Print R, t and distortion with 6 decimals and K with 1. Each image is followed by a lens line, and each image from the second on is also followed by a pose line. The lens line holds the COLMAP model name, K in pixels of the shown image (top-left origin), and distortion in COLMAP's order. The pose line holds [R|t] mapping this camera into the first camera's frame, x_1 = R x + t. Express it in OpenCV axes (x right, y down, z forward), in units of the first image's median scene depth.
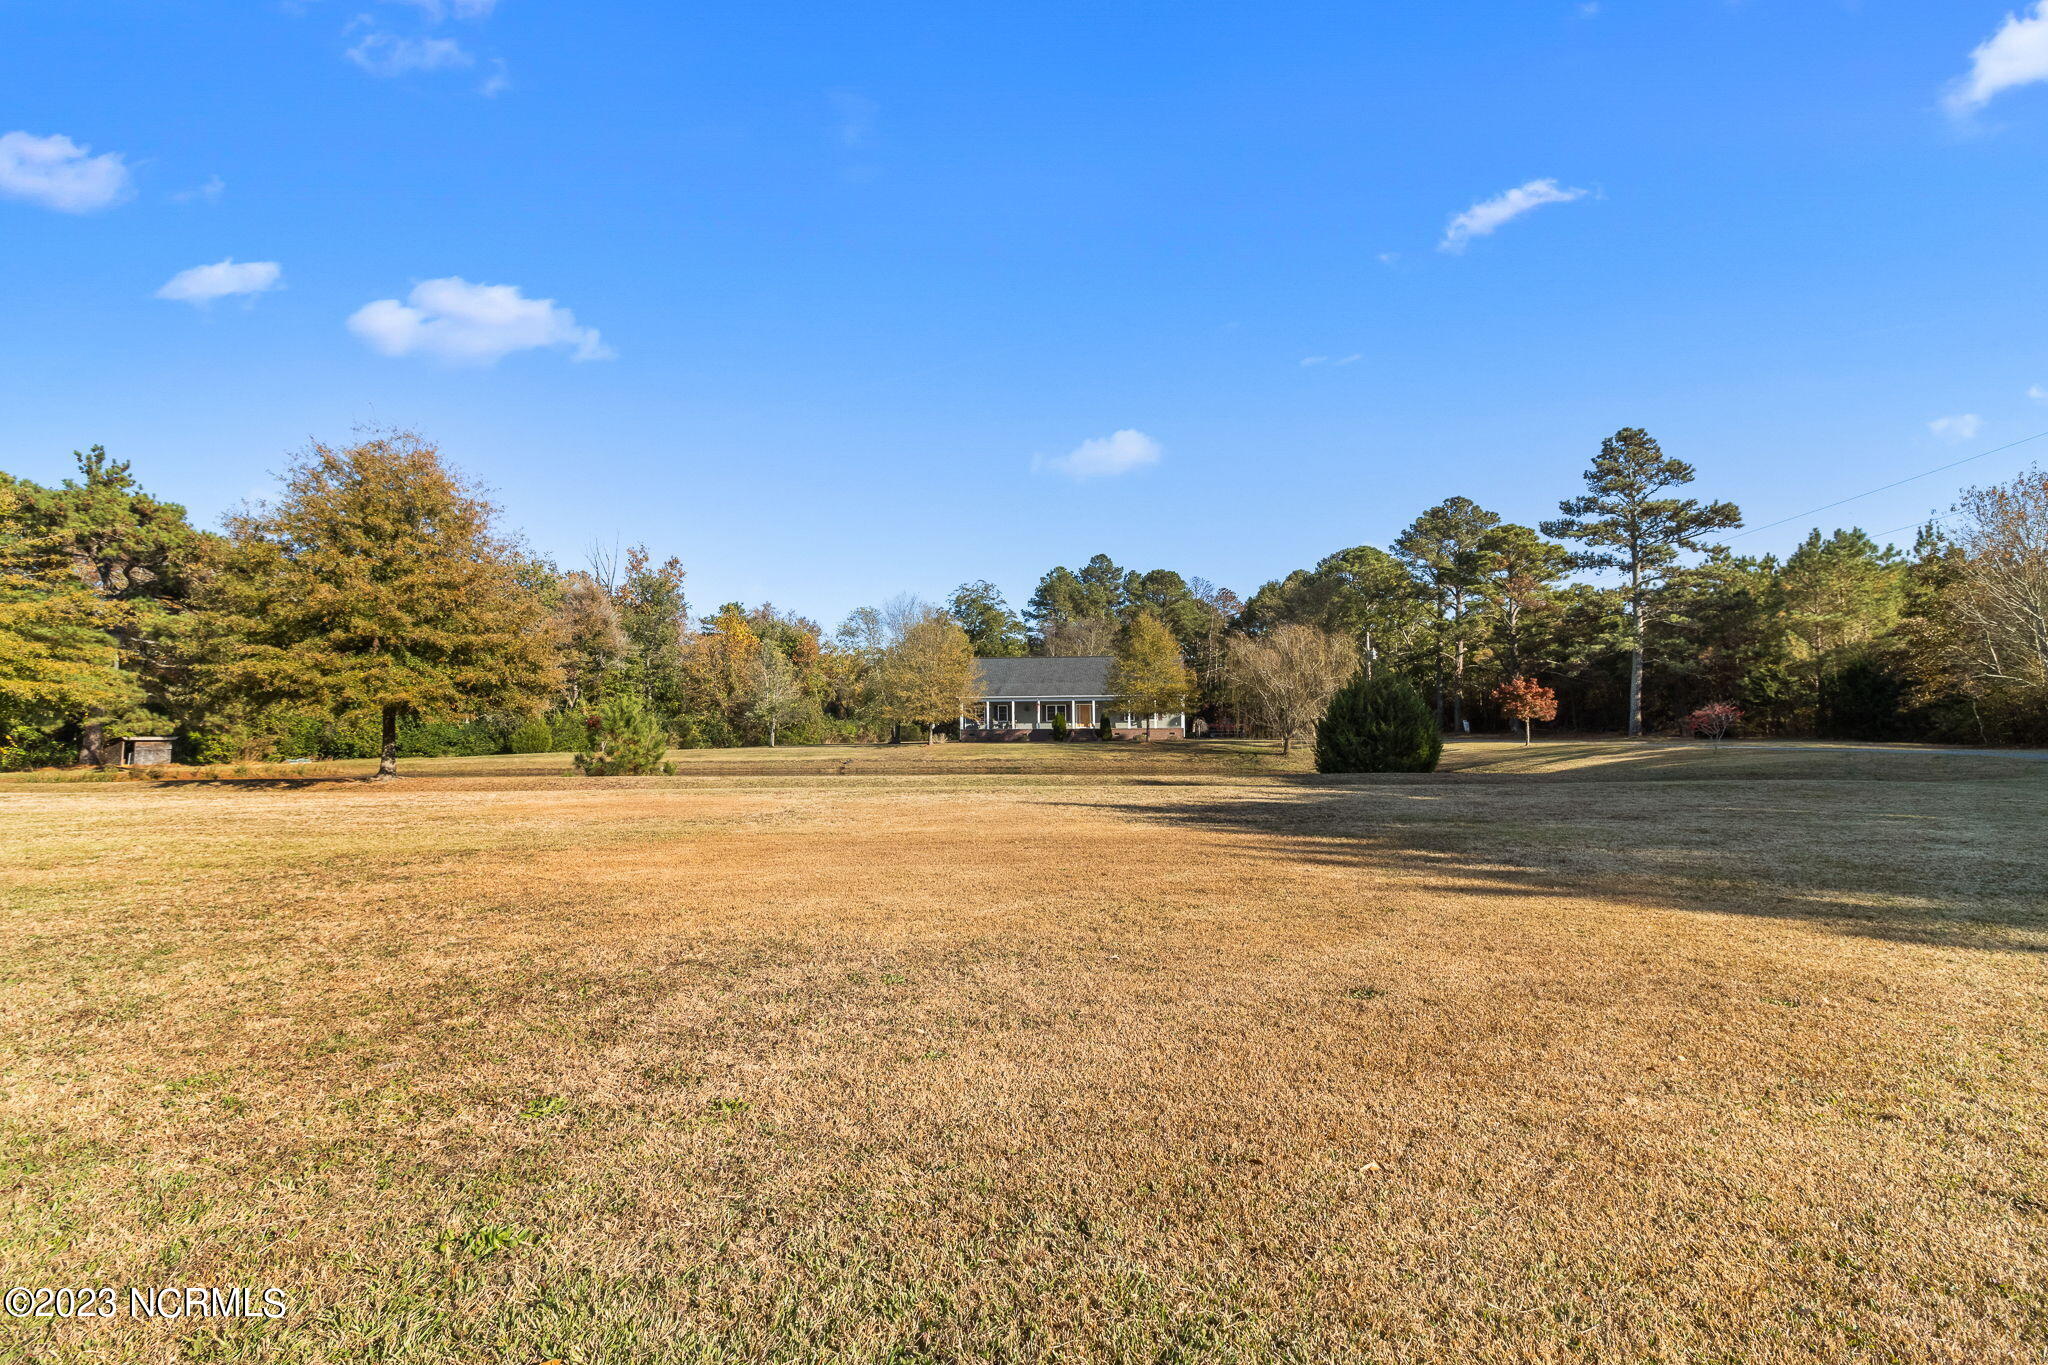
lens RADIAL K [[1623.8, 0, 1024.0], [0, 1623.8, 682.5], [0, 0, 1]] dist [-0.183090, 0.005975]
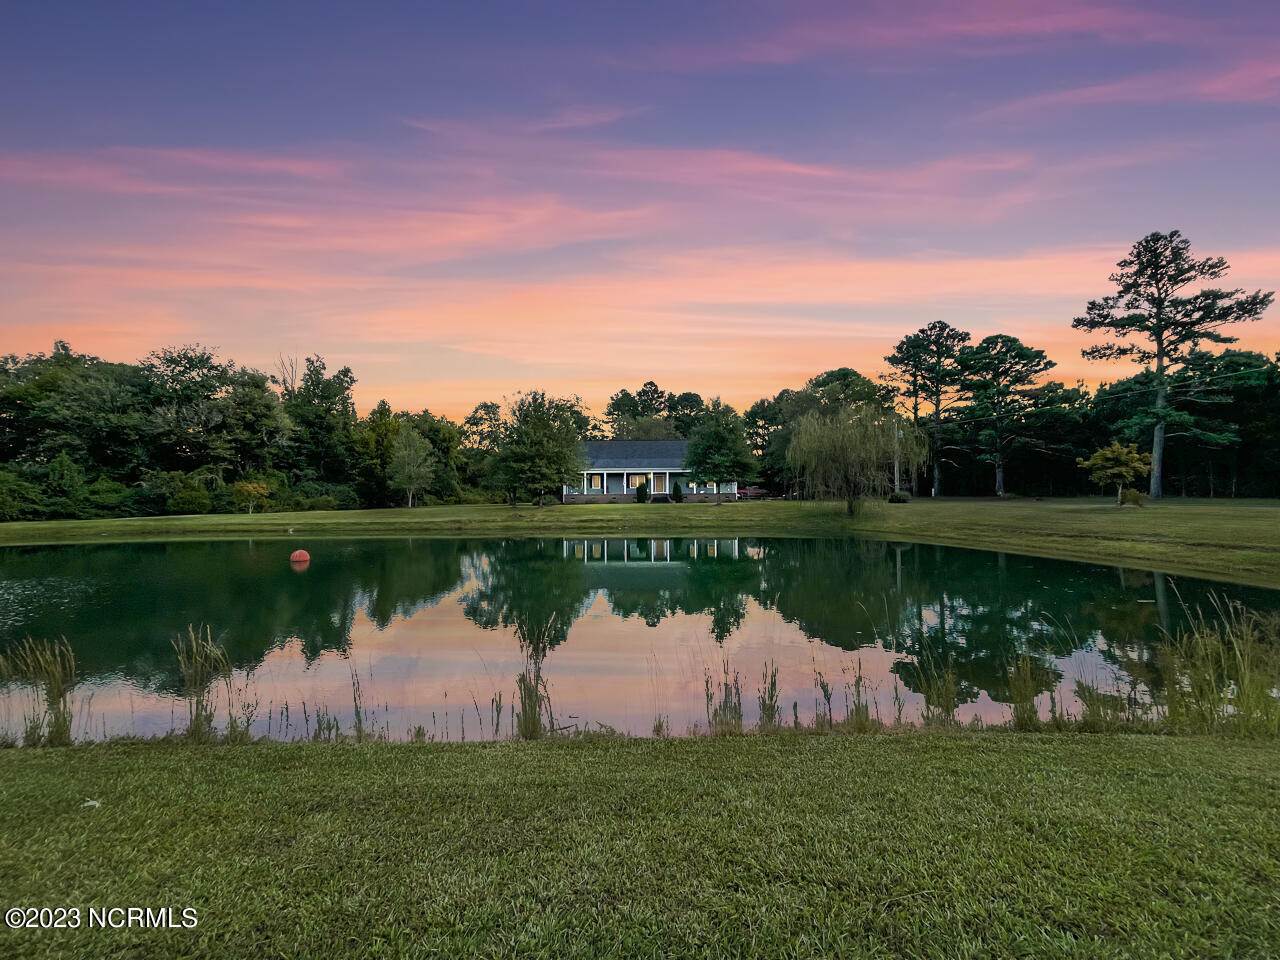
lens RADIAL K [[506.9, 0, 640.0], [0, 506.9, 480.0], [0, 0, 1]] dist [0.000073, 0.000005]
pose [[0.991584, 0.005972, 0.129327, -0.027334], [-0.006142, 0.999981, 0.000917, 0.016120], [-0.129319, -0.001704, 0.991602, 0.568419]]
